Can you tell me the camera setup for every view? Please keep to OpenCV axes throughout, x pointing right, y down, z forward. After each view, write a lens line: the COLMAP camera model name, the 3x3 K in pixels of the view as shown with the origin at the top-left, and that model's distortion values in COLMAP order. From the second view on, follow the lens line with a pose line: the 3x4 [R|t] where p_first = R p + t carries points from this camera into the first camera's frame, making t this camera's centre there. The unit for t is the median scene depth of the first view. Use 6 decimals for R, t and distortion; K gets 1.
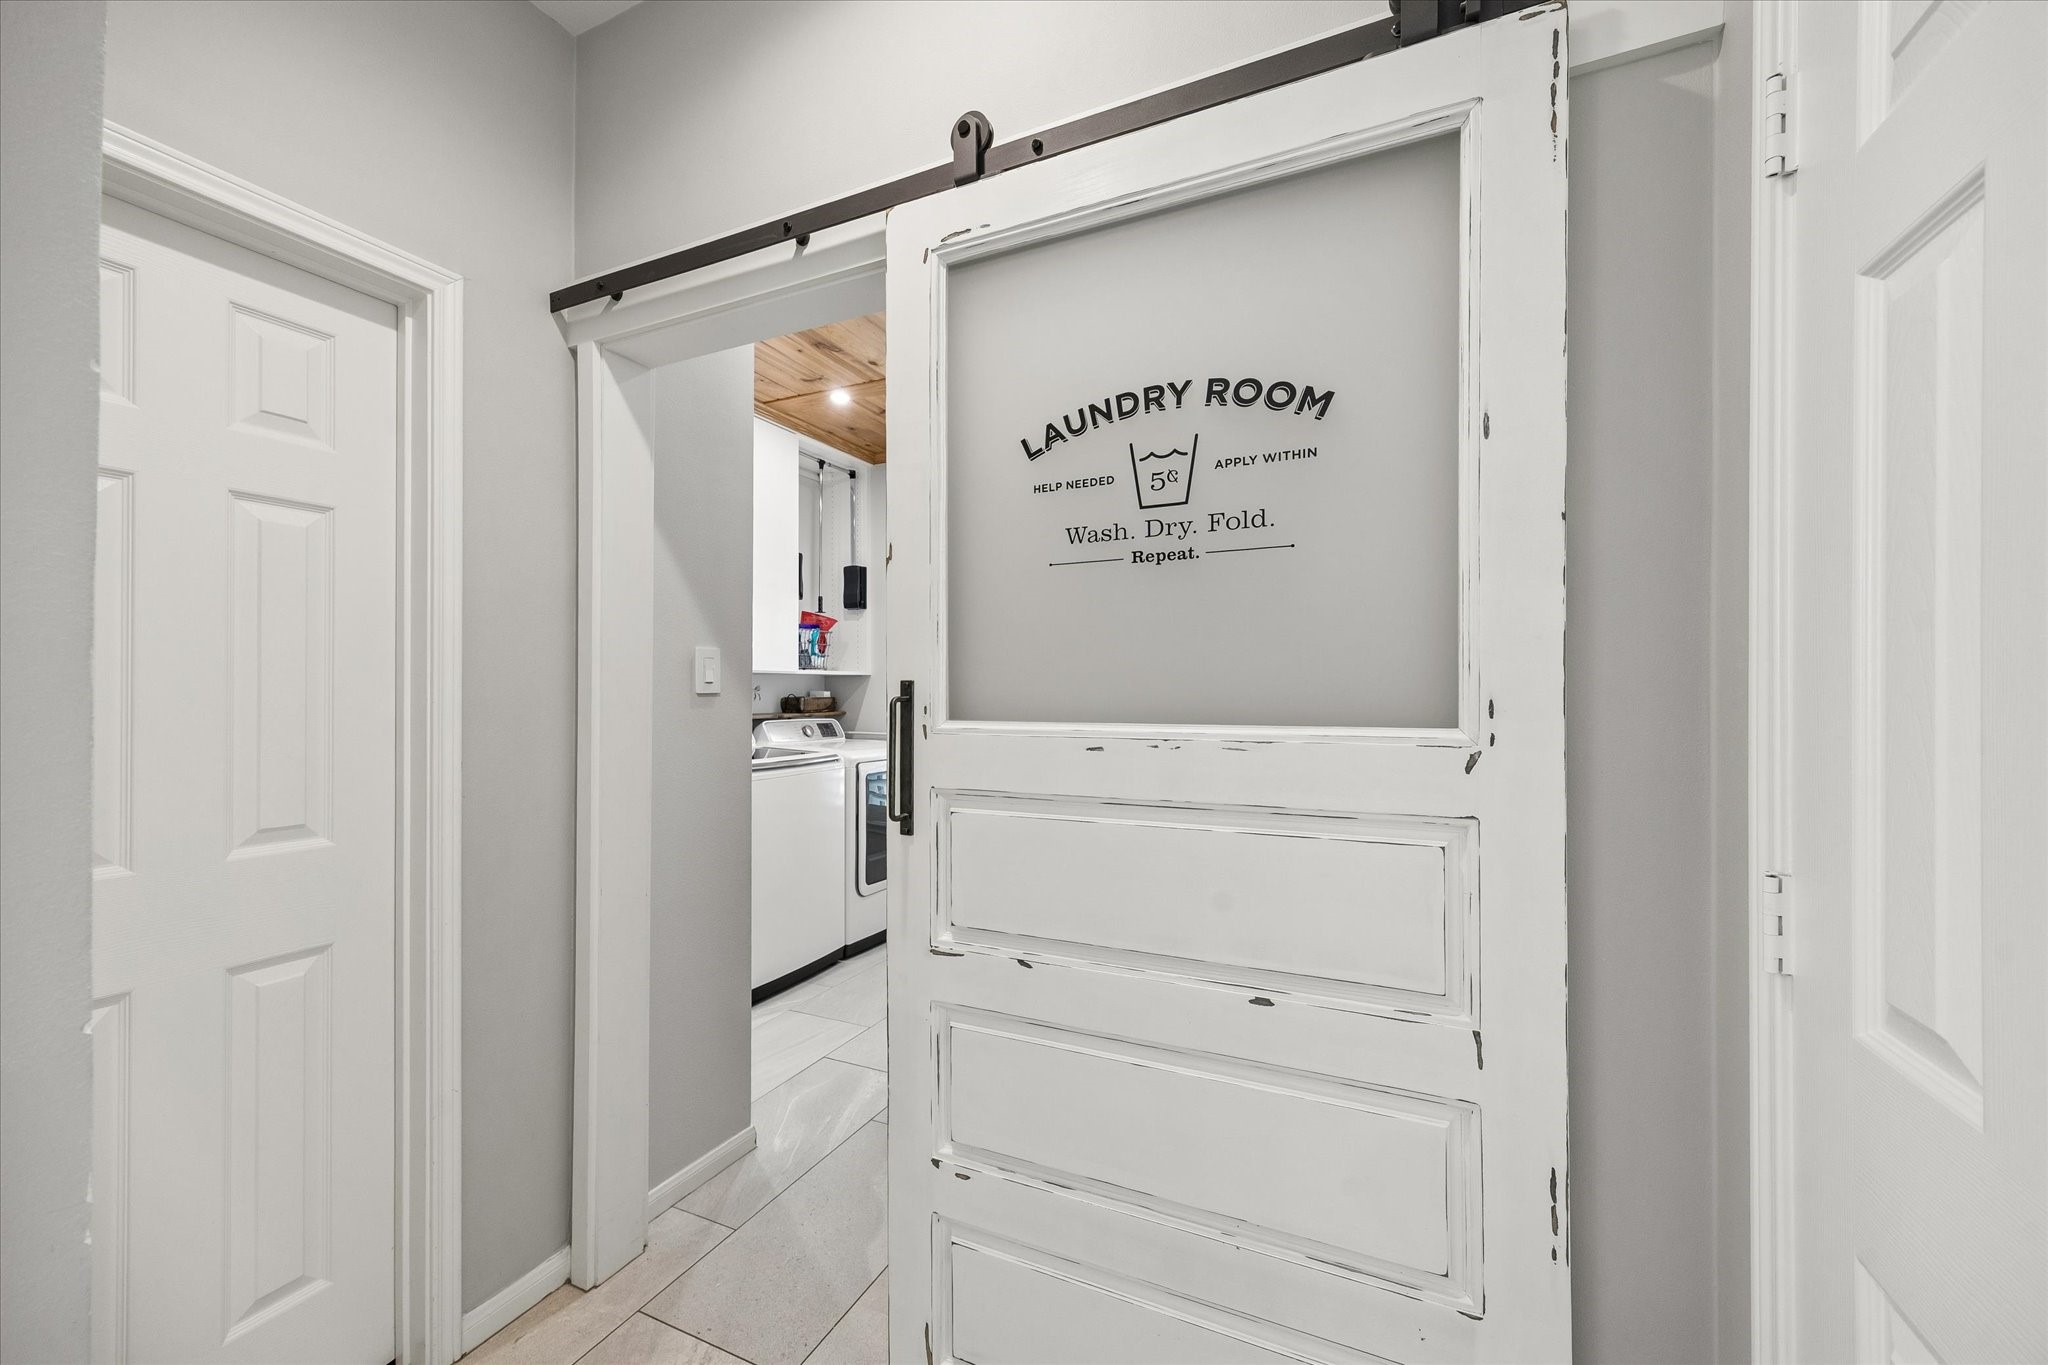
lens RADIAL K [[794.2, 0, 1025.0], [0, 794.2, 686.6], [0, 0, 1]] dist [-0.000366, -0.000125]
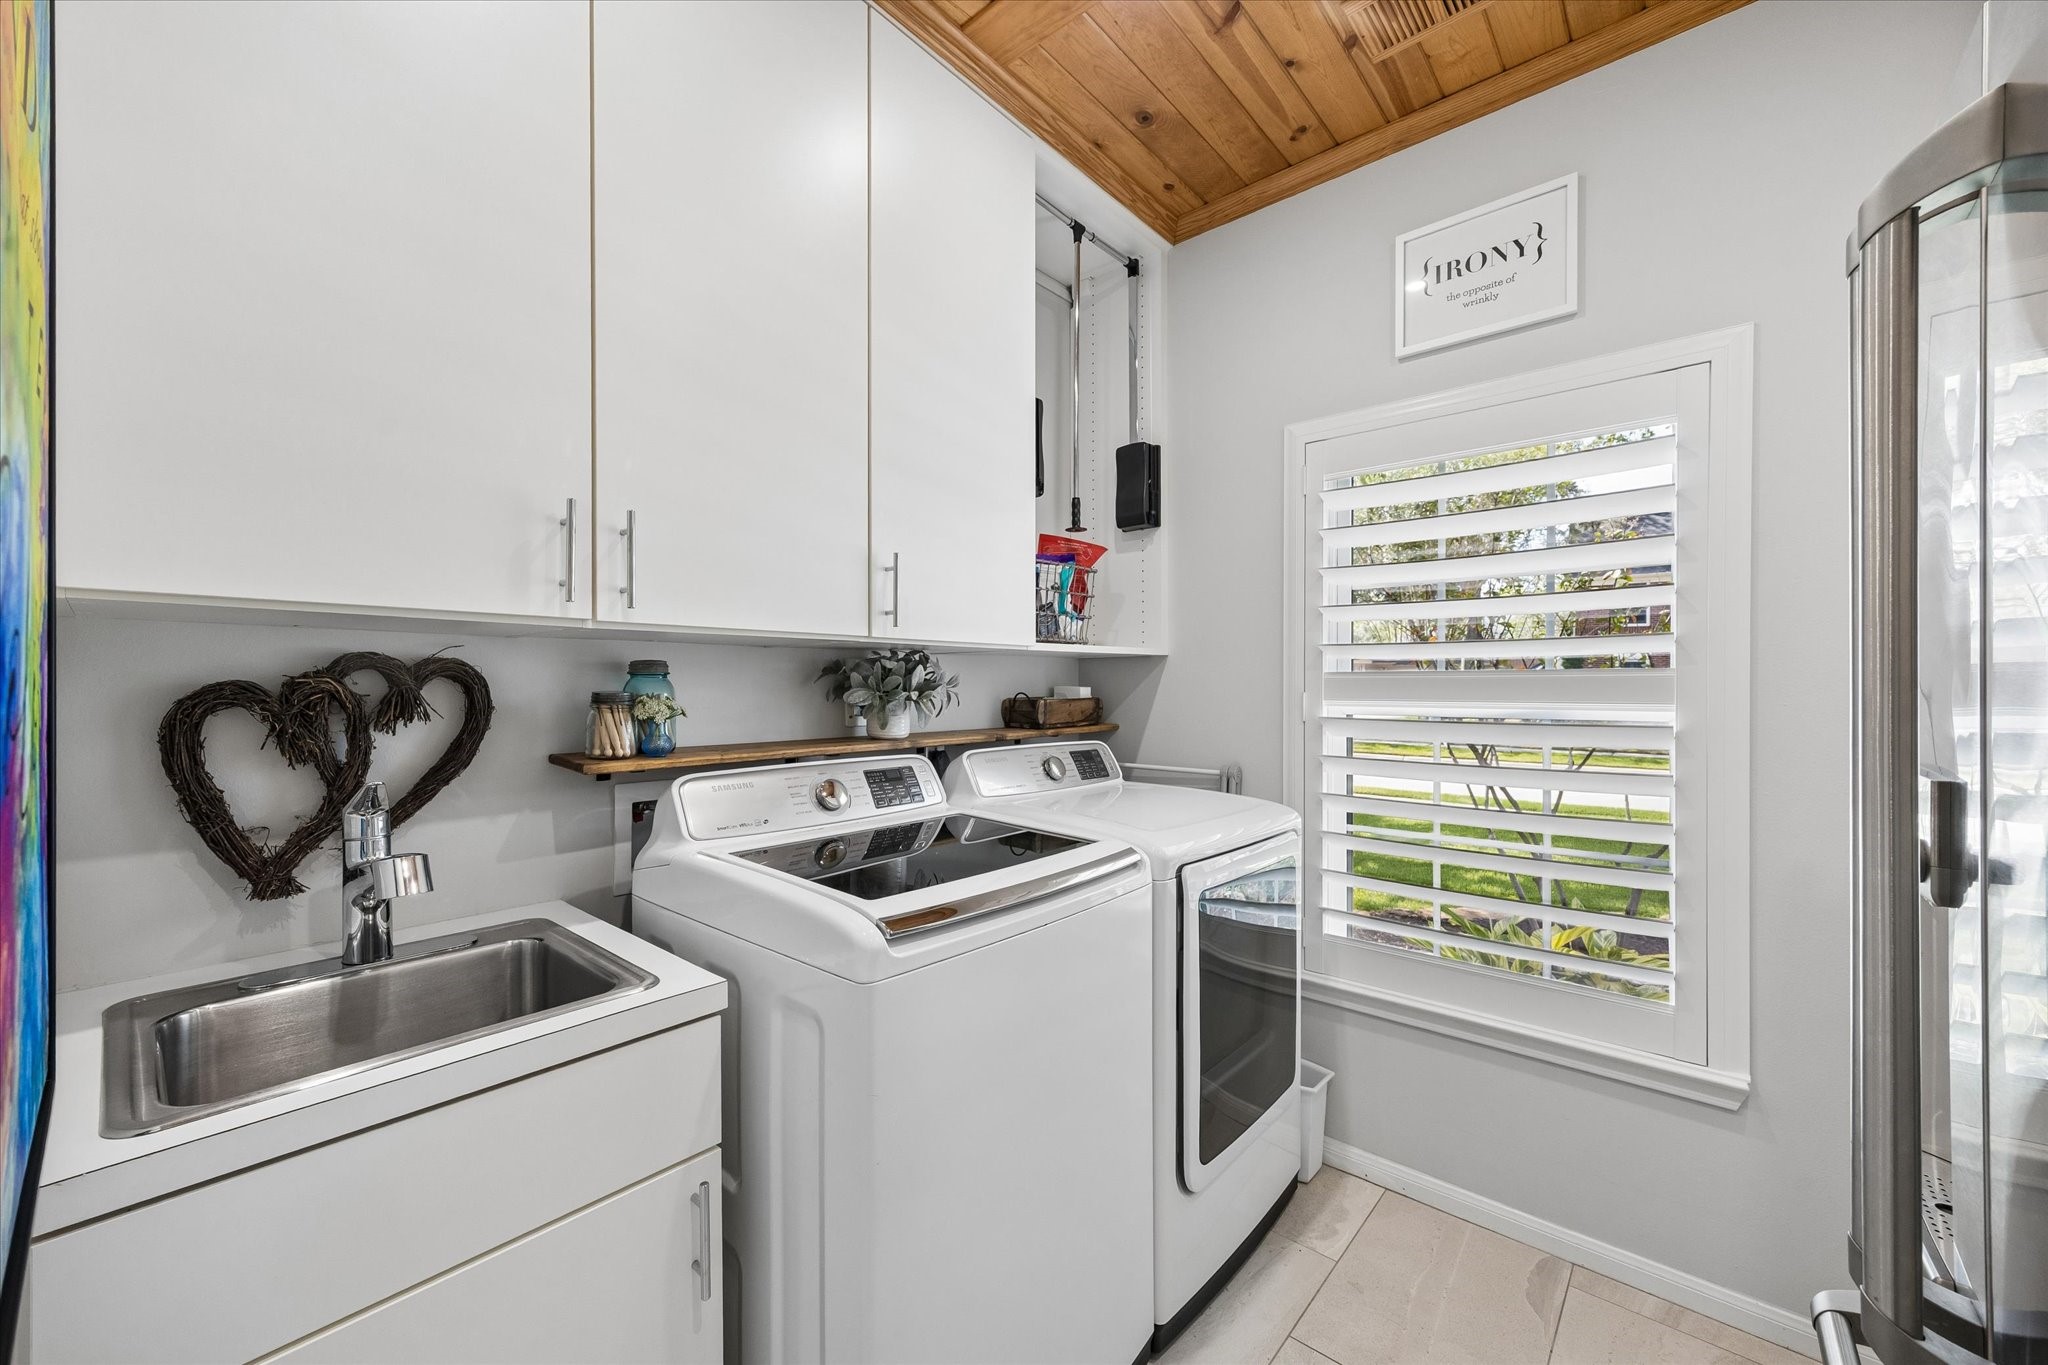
lens RADIAL K [[794.2, 0, 1022.6], [0, 794.2, 681.8], [0, 0, 1]] dist [-0.000366, -0.000125]
pose [[0.960609, -0.001514, -0.277899, -0.149137], [0.003088, 0.999982, 0.005227, -0.000195], [0.277886, -0.005879, 0.960596, 0.501944]]
